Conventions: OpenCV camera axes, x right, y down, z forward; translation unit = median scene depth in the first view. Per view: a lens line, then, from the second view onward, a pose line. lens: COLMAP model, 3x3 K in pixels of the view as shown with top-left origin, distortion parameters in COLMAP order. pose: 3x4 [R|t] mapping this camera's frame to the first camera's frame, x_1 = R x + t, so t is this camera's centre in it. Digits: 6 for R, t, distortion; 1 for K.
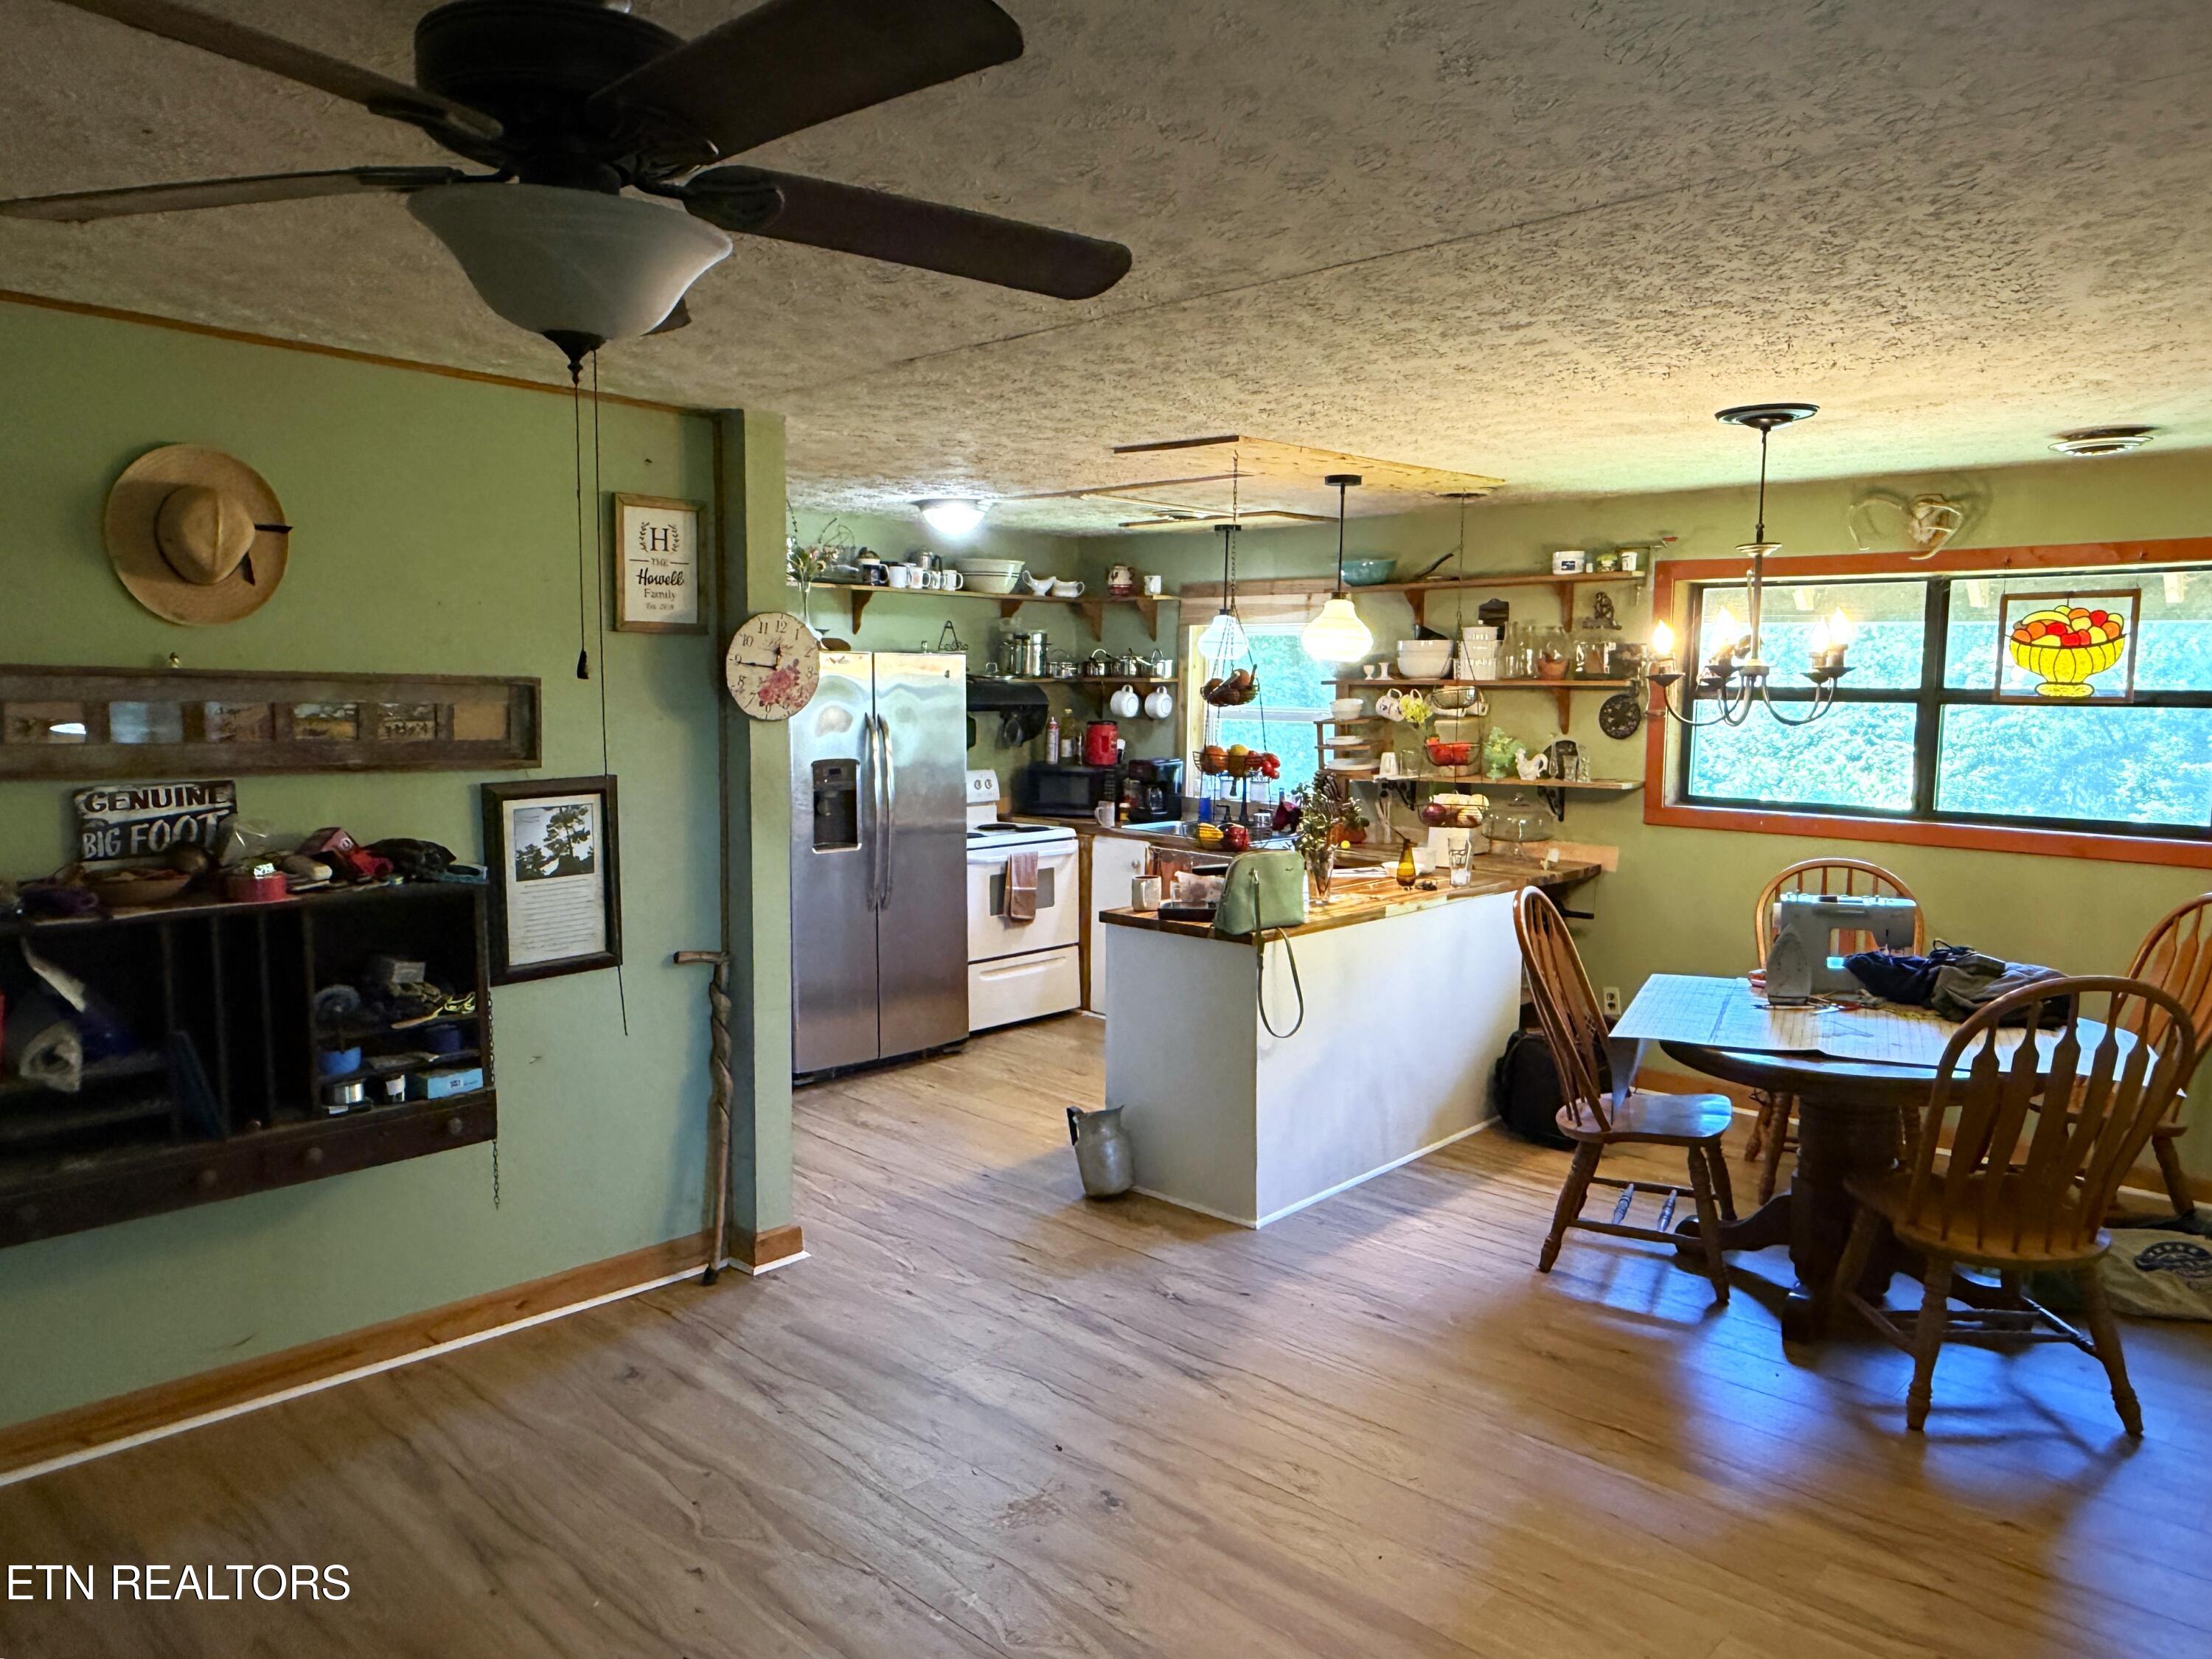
lens RADIAL K [[1449.0, 0, 1107.4], [0, 1449.0, 832.0], [0, 0, 1]] dist [0.000018, -0.000233]
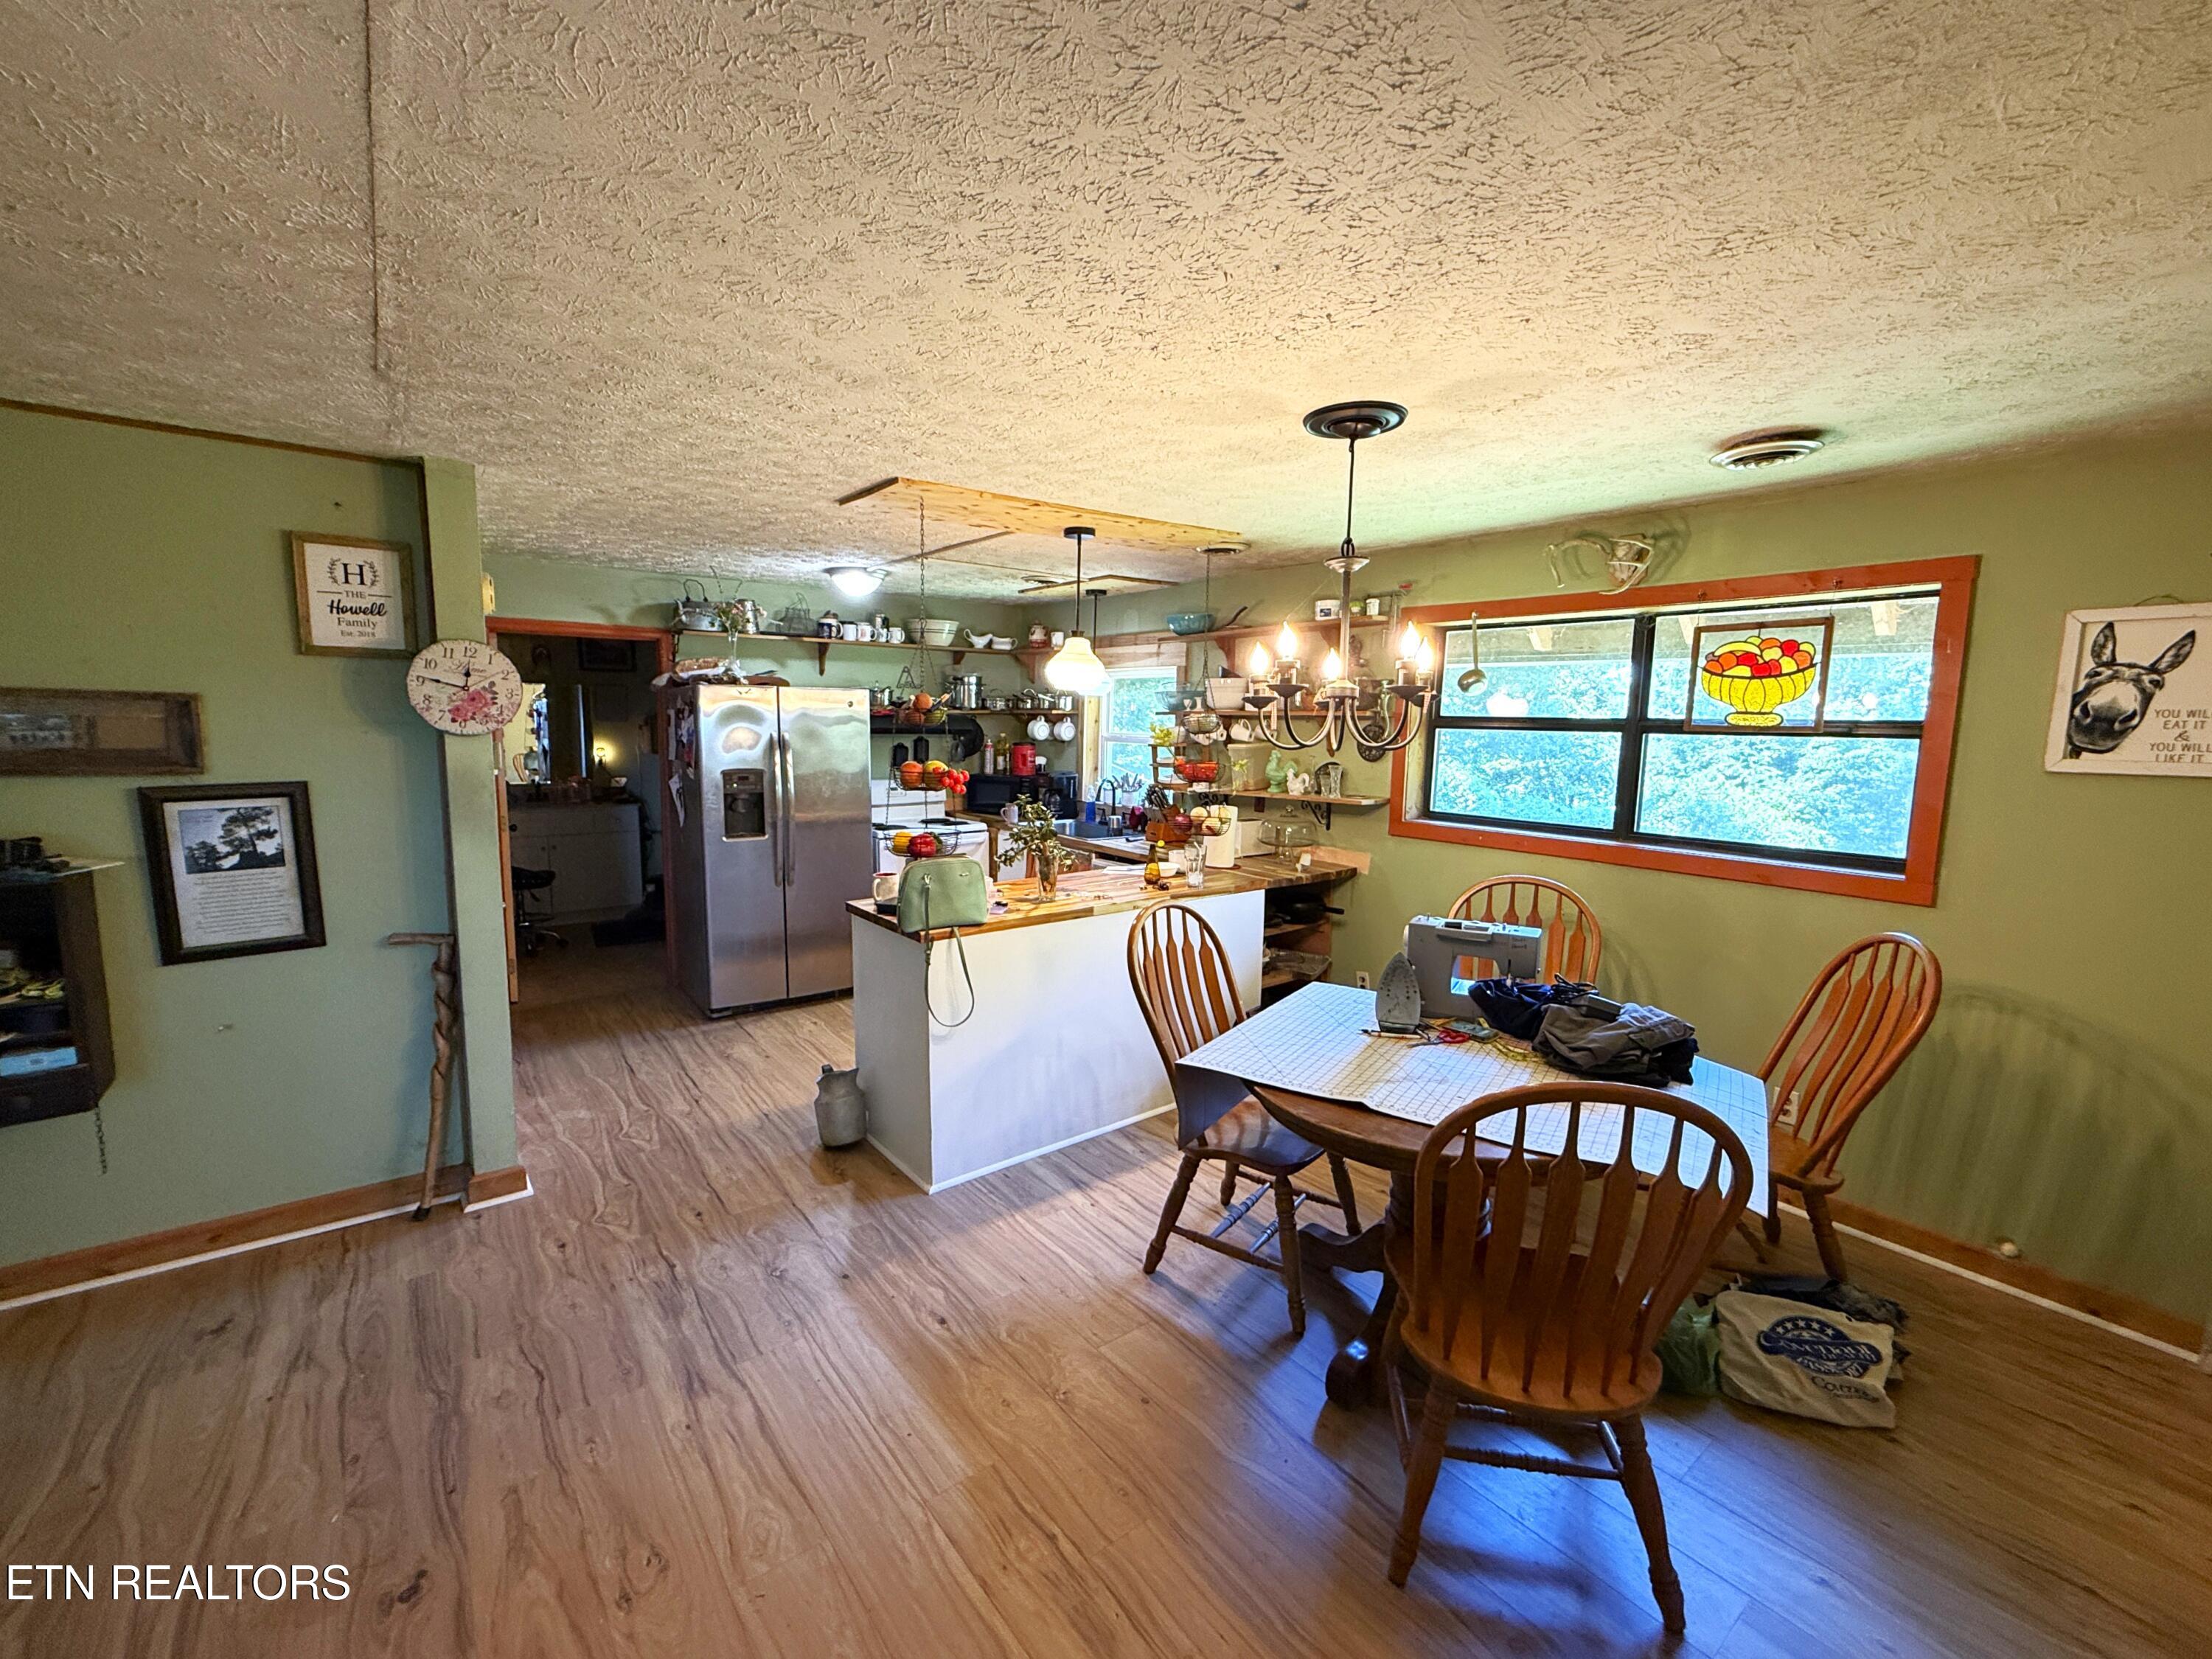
lens RADIAL K [[894.8, 0, 1105.9], [0, 894.8, 828.1], [0, 0, 1]] dist [-0.001002, -0.000135]
pose [[0.988903, 0.024656, -0.146503, 0.313713], [-0.022337, 0.999598, 0.017450, -0.023112], [0.146875, -0.013983, 0.989056, 0.319867]]
